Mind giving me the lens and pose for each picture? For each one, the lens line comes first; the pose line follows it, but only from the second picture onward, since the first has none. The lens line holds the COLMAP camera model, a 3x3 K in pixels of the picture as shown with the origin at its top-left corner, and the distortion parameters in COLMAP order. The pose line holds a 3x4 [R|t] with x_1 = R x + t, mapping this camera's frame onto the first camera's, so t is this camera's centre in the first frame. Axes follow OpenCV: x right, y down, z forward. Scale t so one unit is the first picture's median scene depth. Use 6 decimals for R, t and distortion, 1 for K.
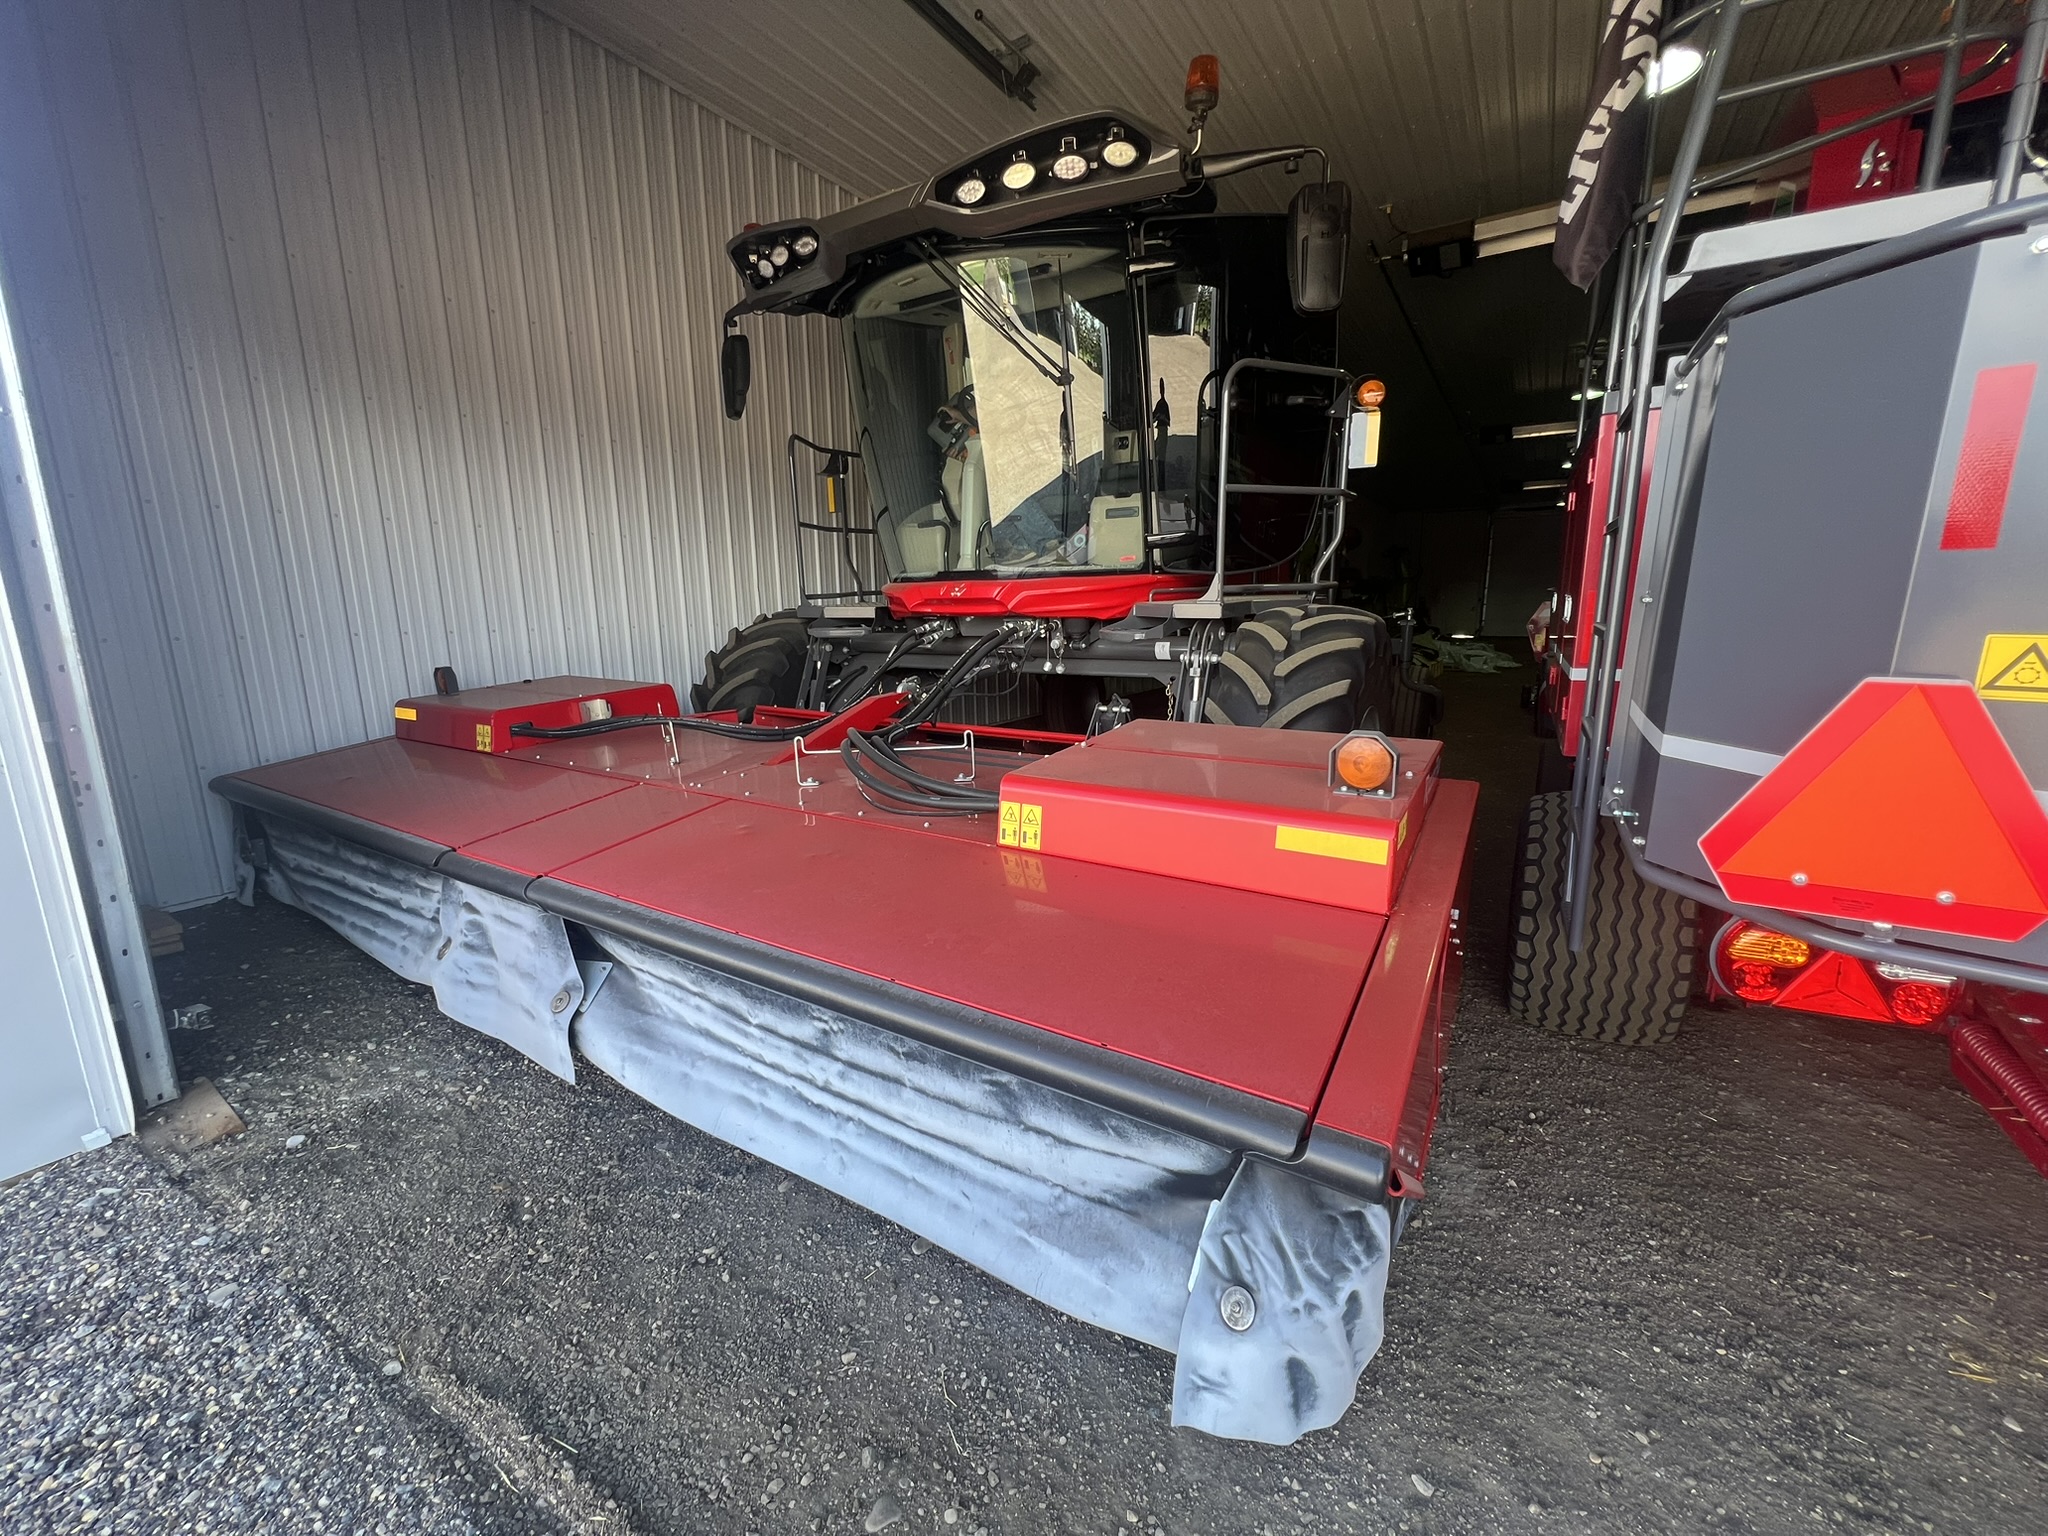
lens RADIAL K [[823.6, 0, 1024.0], [0, 823.6, 768.0], [0, 0, 1]] dist [-0.002815, -0.000137]
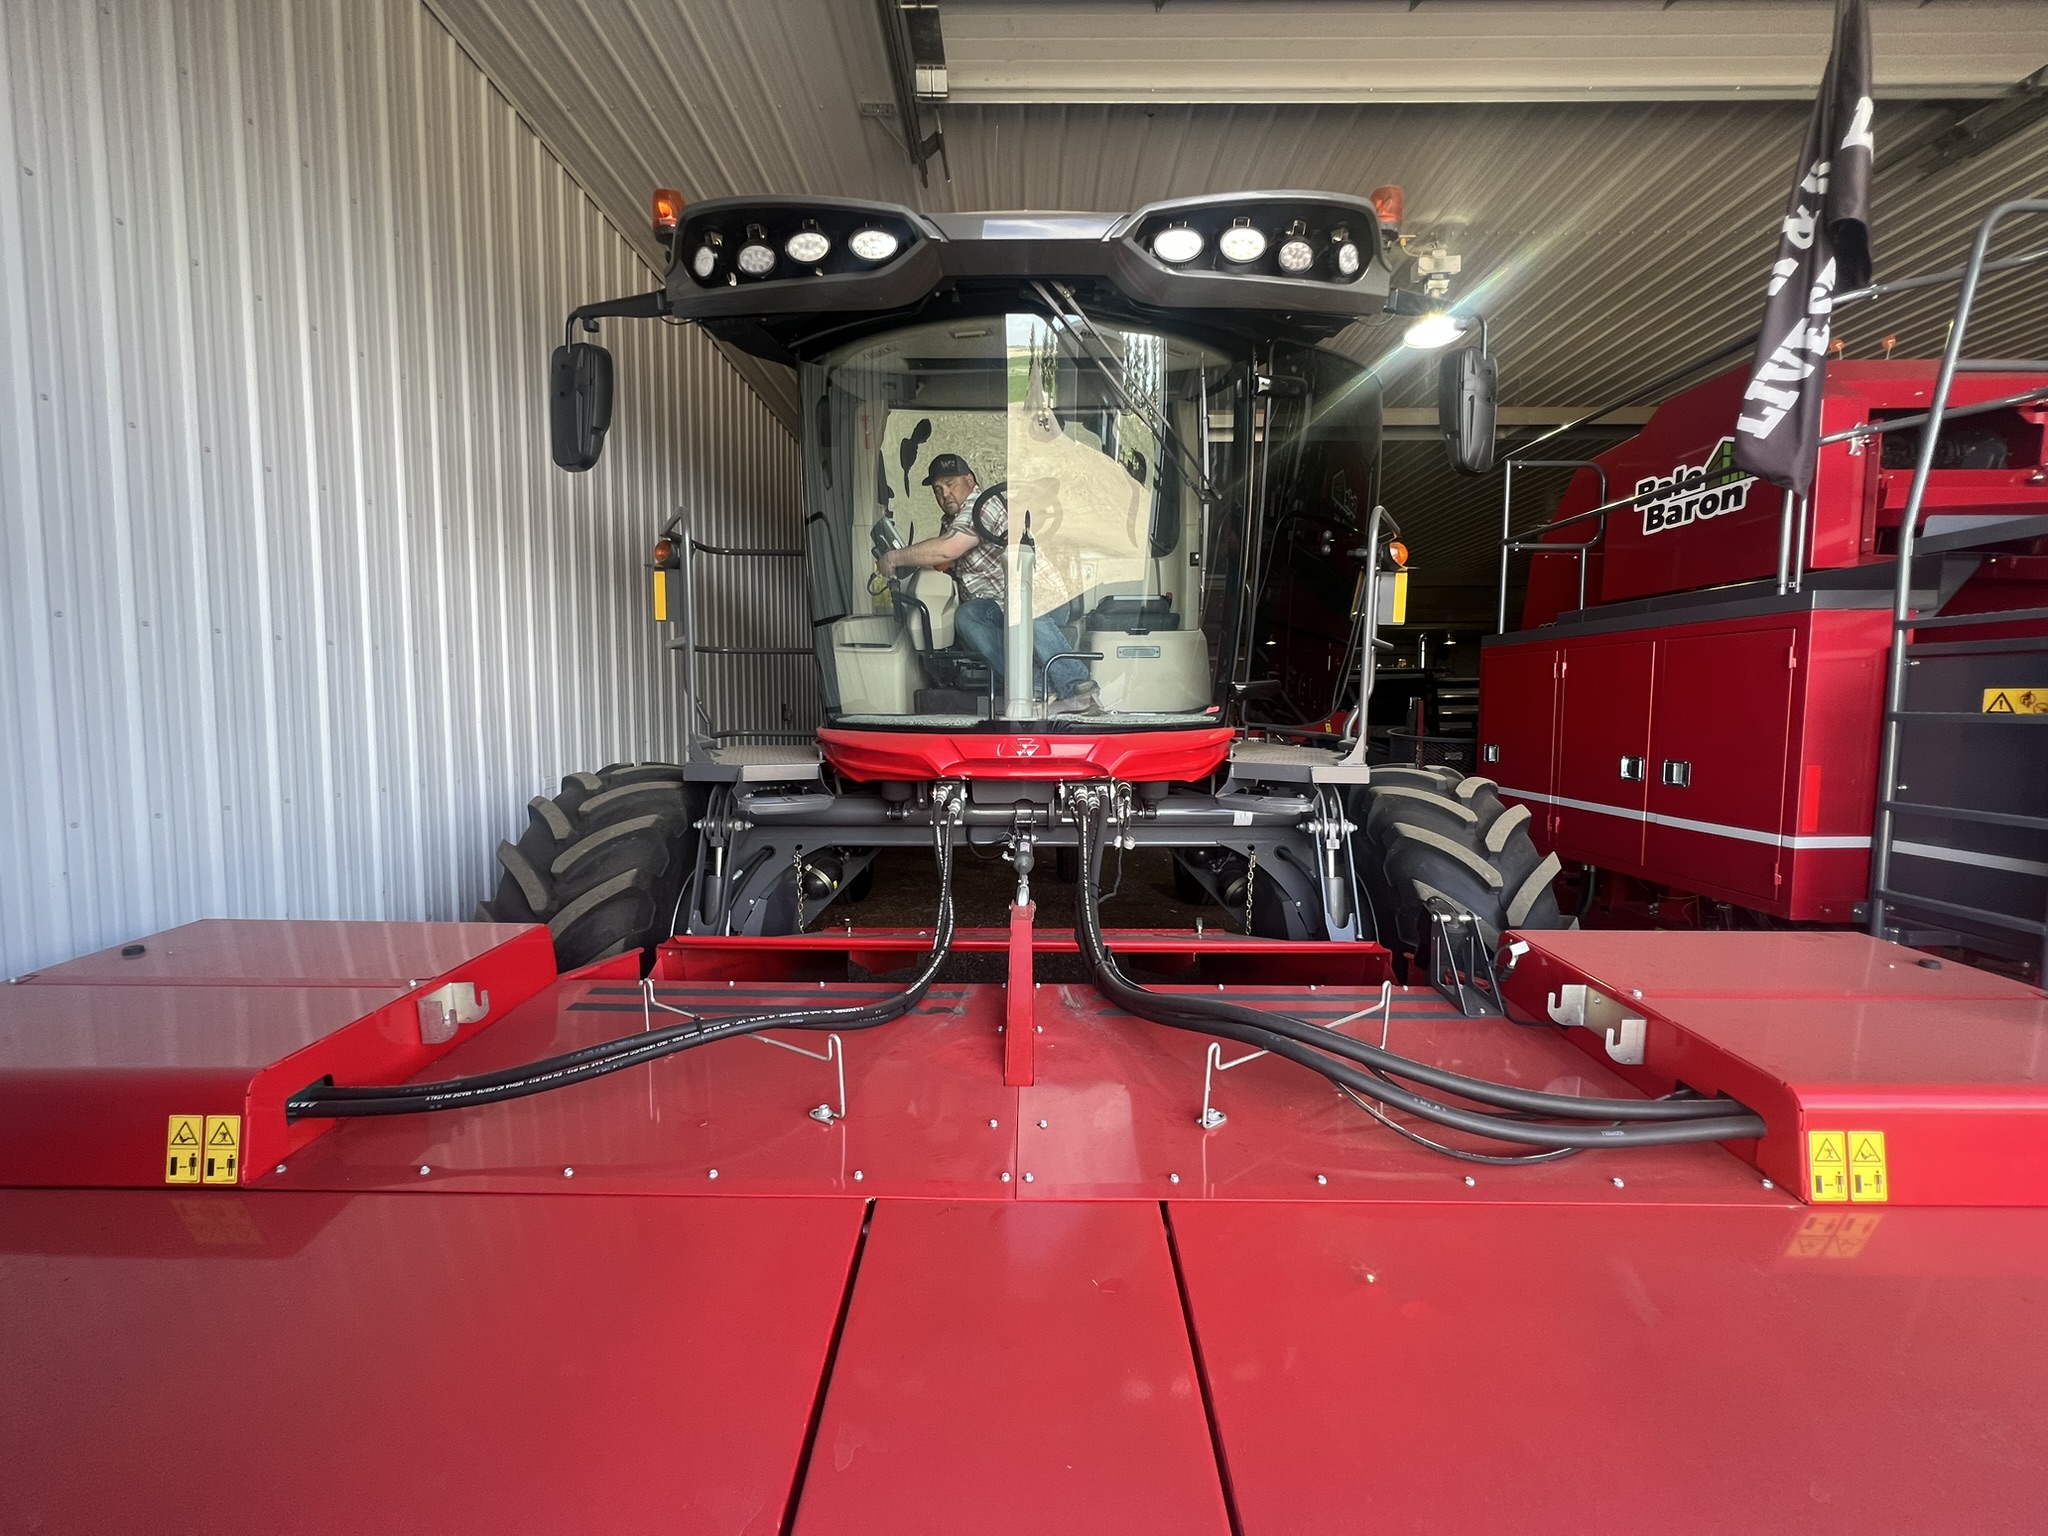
lens RADIAL K [[822.3, 0, 1024.0], [0, 822.3, 768.0], [0, 0, 1]] dist [0.000369, -0.000303]
pose [[0.848906, -0.024000, 0.527998, -0.519459], [0.092863, 0.990202, -0.104295, -0.136531], [-0.520321, 0.137568, 0.842817, 0.436143]]
